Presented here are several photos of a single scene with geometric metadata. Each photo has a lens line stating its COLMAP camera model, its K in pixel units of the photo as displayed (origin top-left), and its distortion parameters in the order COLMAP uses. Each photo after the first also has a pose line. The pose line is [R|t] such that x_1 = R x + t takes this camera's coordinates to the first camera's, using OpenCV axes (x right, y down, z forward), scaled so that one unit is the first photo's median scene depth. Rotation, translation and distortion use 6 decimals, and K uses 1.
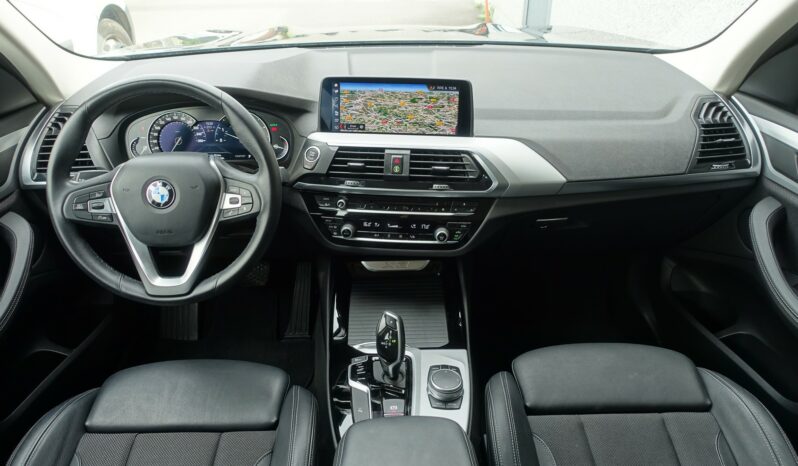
lens RADIAL K [[544.5, 0, 399.0], [0, 544.5, 233.0], [0, 0, 1]] dist [-0.005348, 0.000011]
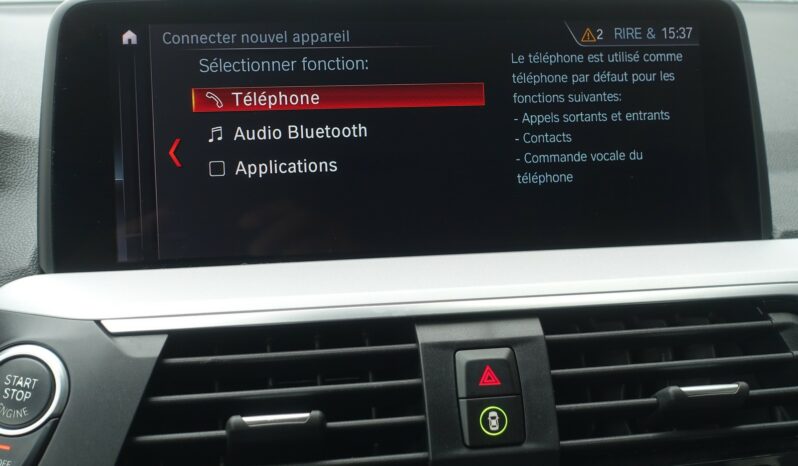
lens RADIAL K [[1041.7, 0, 400.9], [0, 1041.7, 213.9], [0, 0, 1]] dist [-0.005493, -0.059729]
pose [[0.960632, -0.059668, 0.271342, -0.128689], [0.135952, 0.952699, -0.271813, -0.090405], [-0.242289, 0.298002, 0.923304, 0.640455]]
